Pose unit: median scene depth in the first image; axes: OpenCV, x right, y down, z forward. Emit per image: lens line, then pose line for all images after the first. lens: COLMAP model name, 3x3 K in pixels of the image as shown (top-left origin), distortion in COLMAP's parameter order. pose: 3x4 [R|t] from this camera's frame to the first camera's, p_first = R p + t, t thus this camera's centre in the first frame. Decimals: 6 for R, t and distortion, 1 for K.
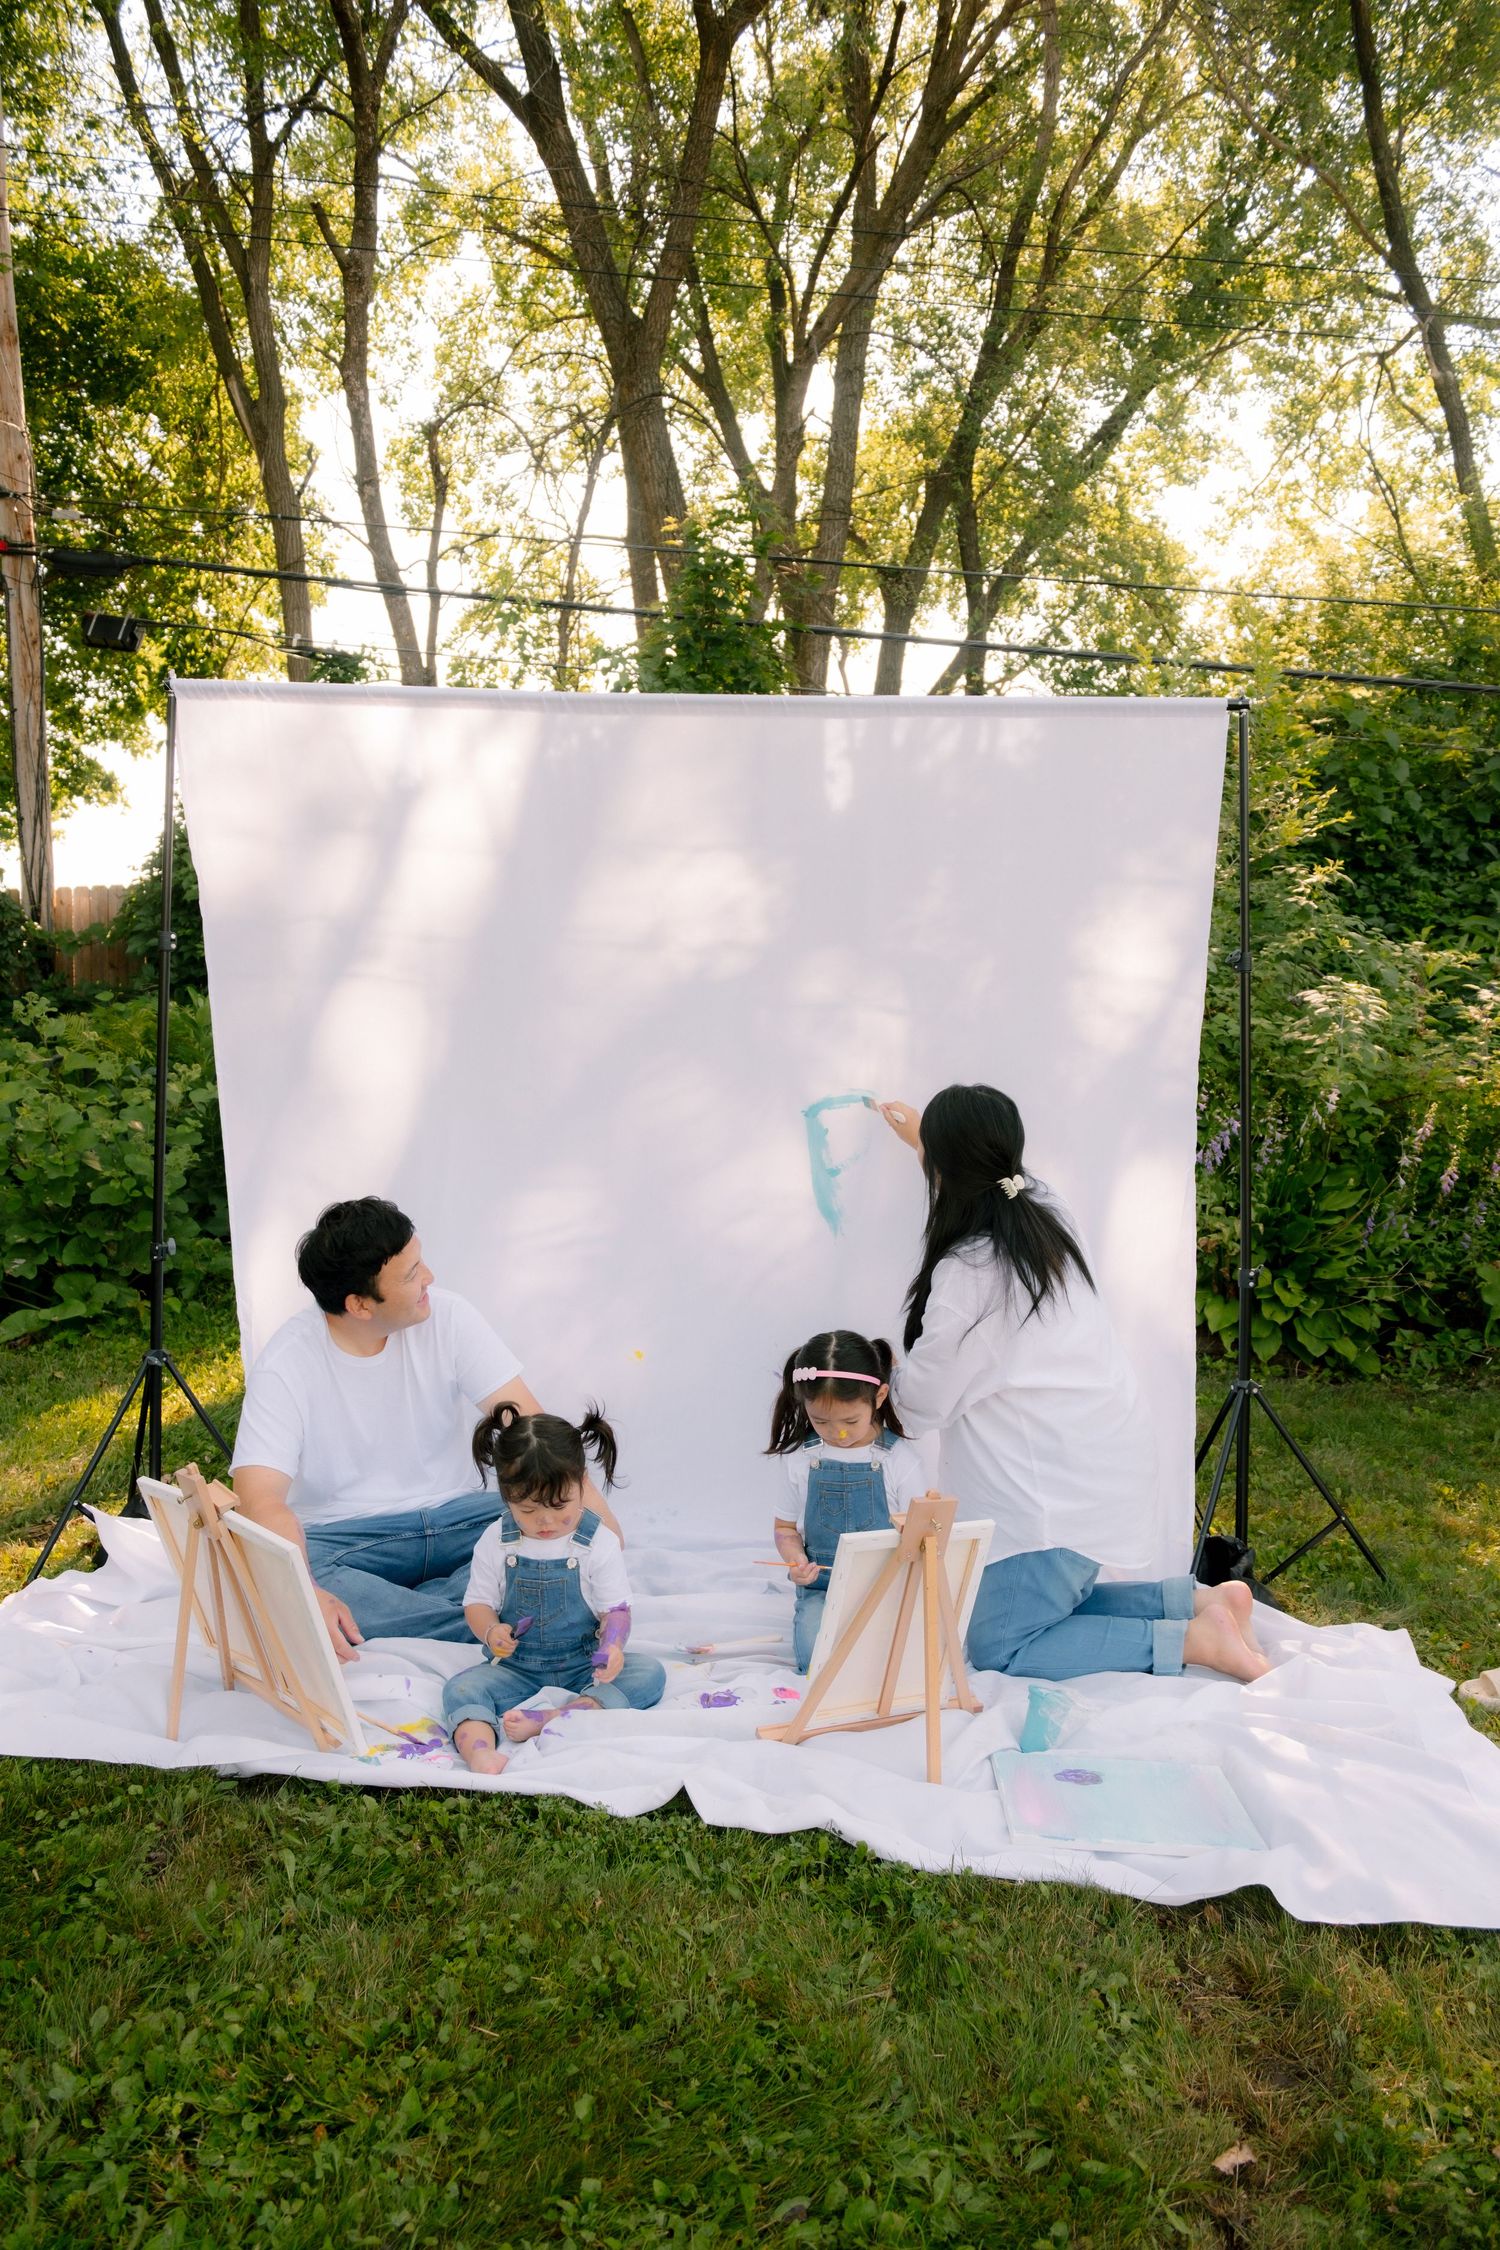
lens RADIAL K [[1545.8, 0, 750.0], [0, 1545.8, 1125.0], [0, 0, 1]] dist [-0.012698, -0.004301]
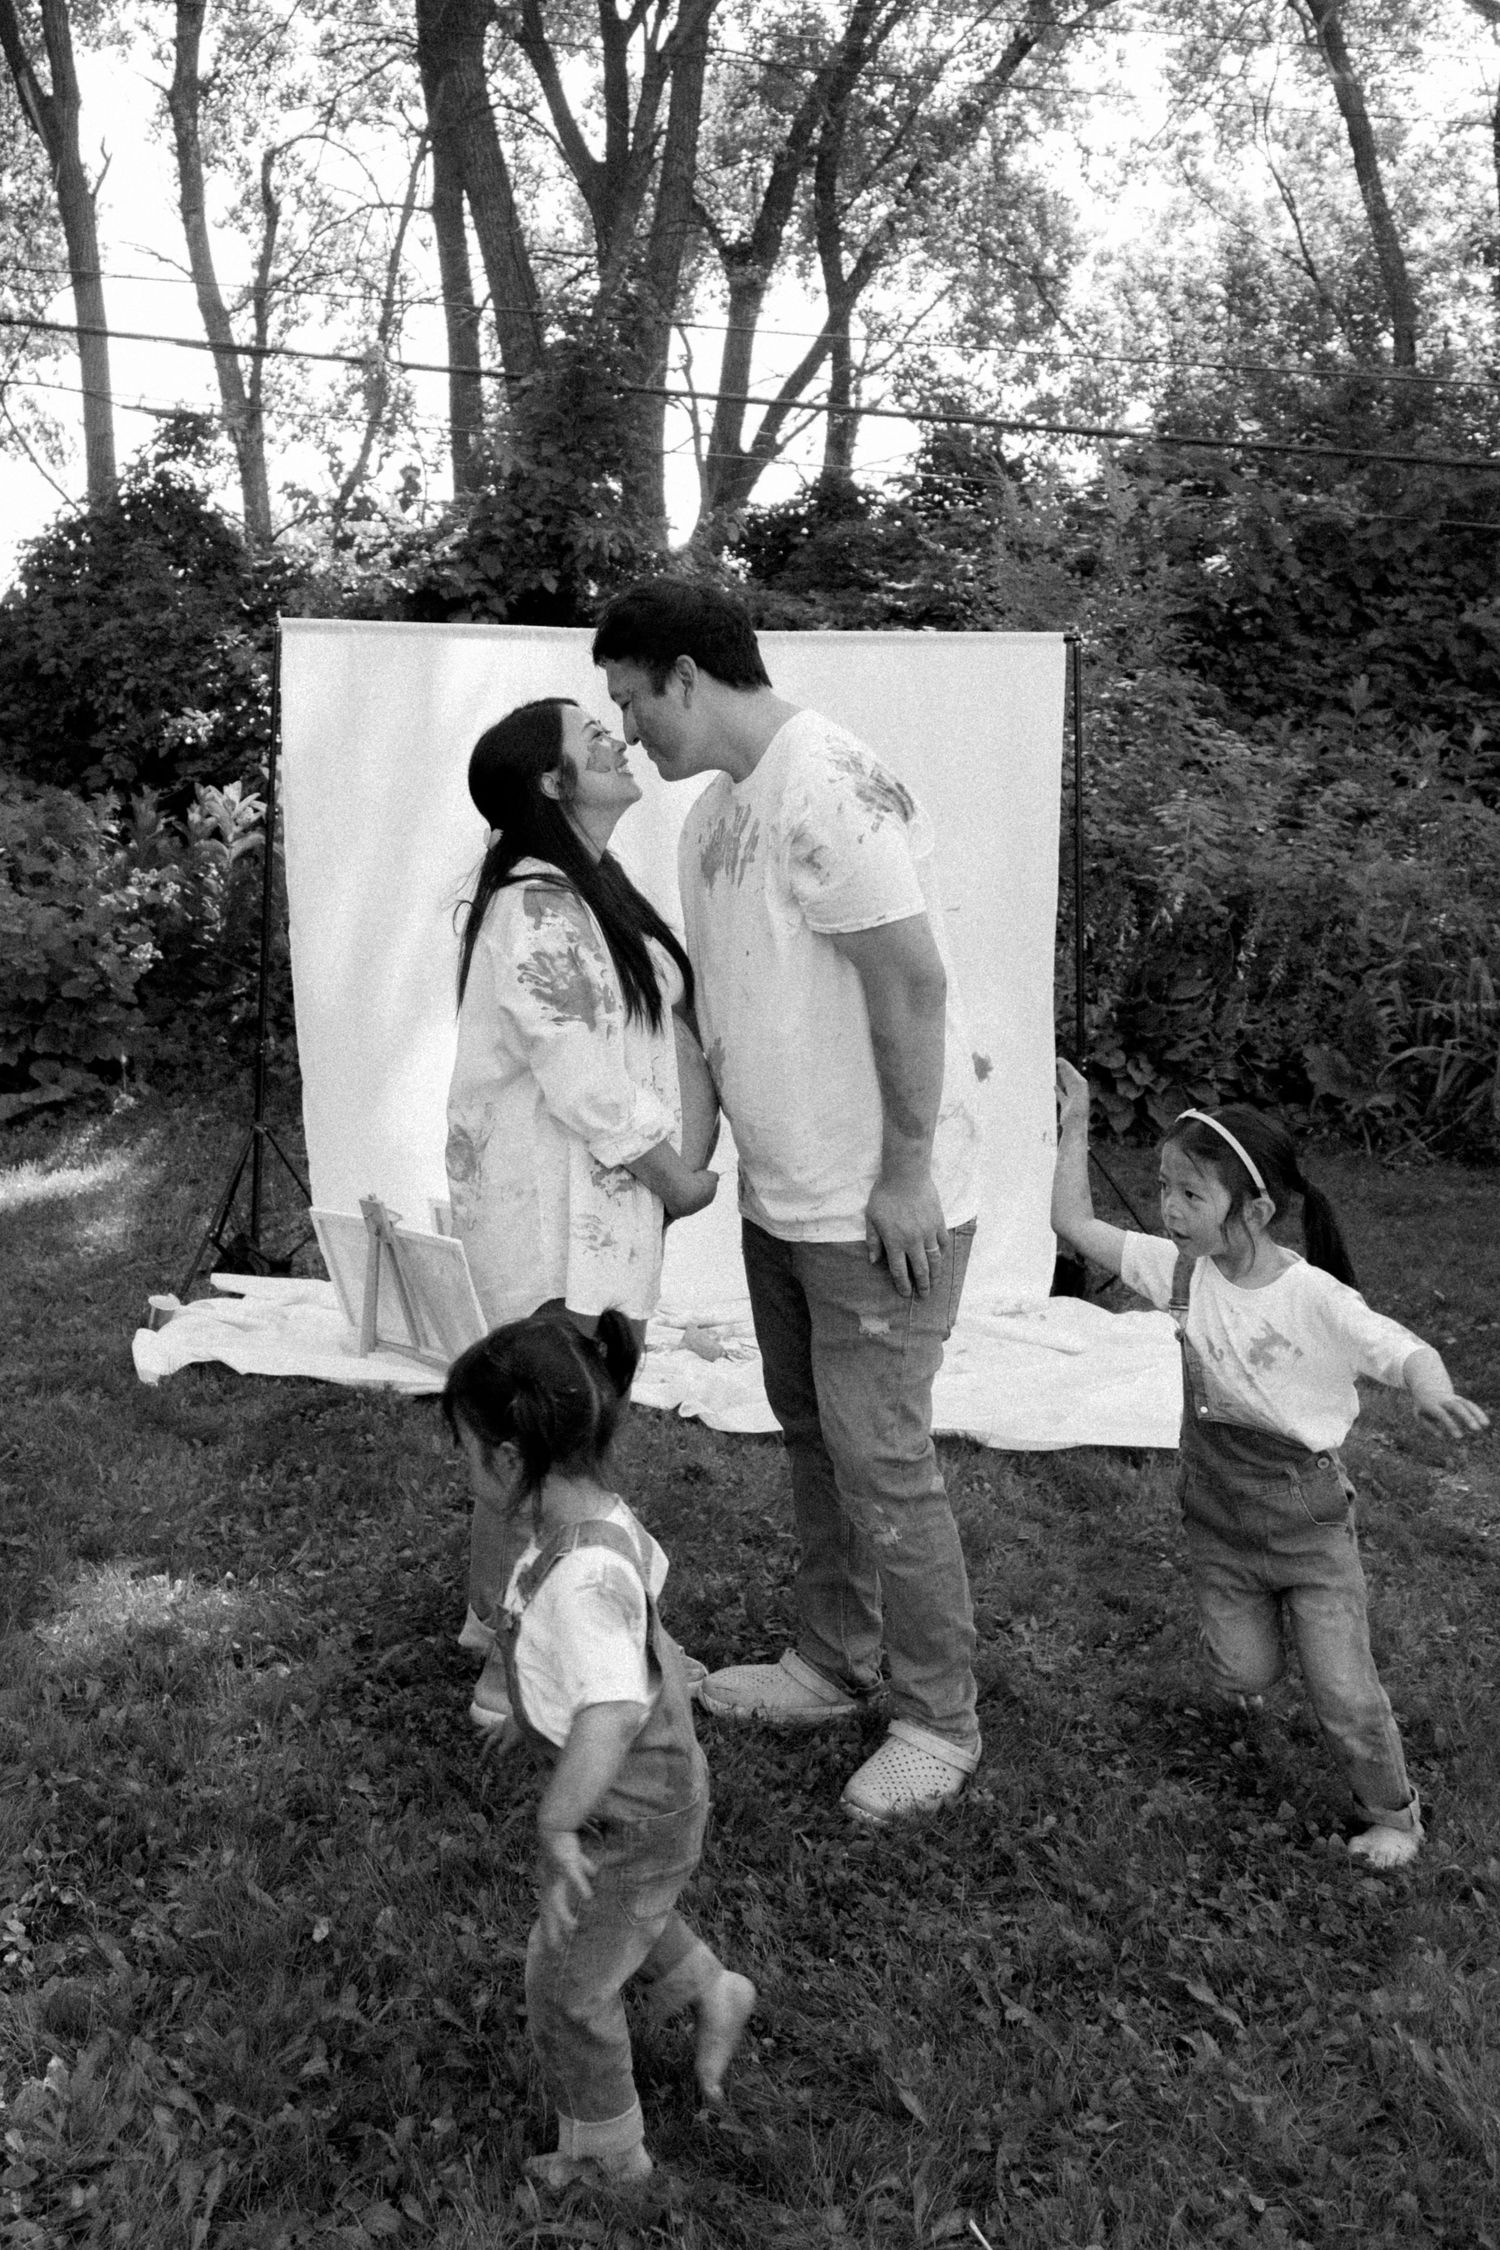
lens RADIAL K [[1936.1, 0, 560.2], [0, 1936.1, 841.6], [0, 0, 1]] dist [-0.005440, -0.007413]
pose [[0.999940, -0.004047, 0.010224, -0.038161], [0.004149, 0.999942, -0.009986, -0.020269], [-0.010183, 0.010027, 0.999898, -0.175317]]
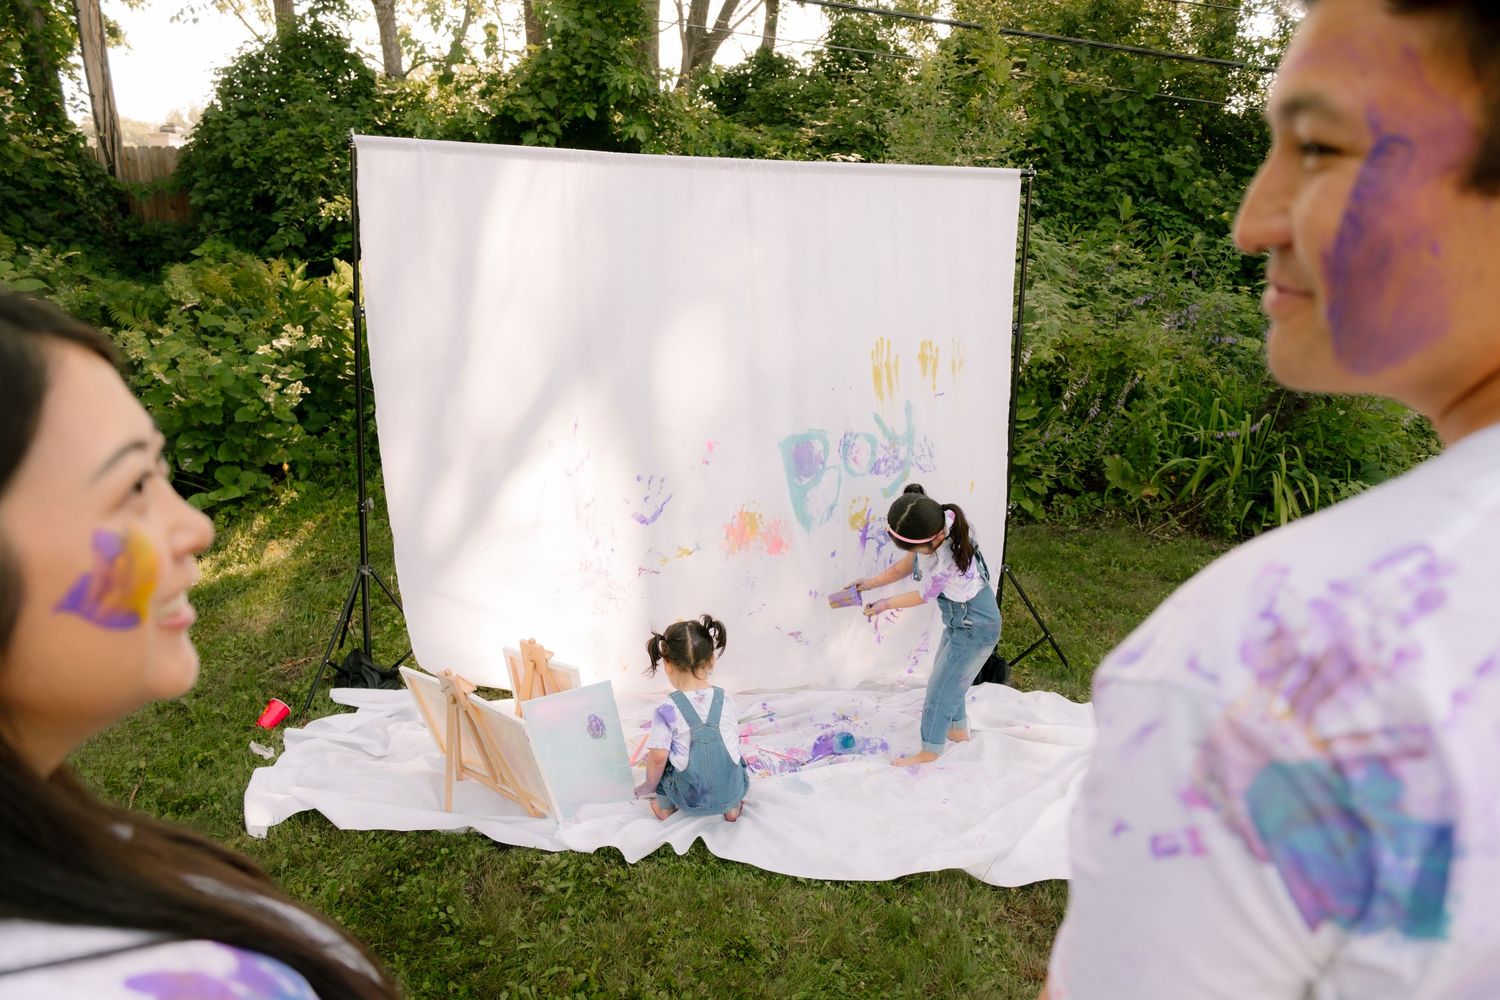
lens RADIAL K [[1030.6, 0, 744.2], [0, 1030.6, 500.7], [0, 0, 1]] dist [-0.014331, -0.004536]
pose [[0.988657, -0.020821, 0.148744, -0.039691], [-0.011320, 0.977199, 0.212025, -0.040948], [-0.149767, -0.211304, 0.965878, -0.024950]]
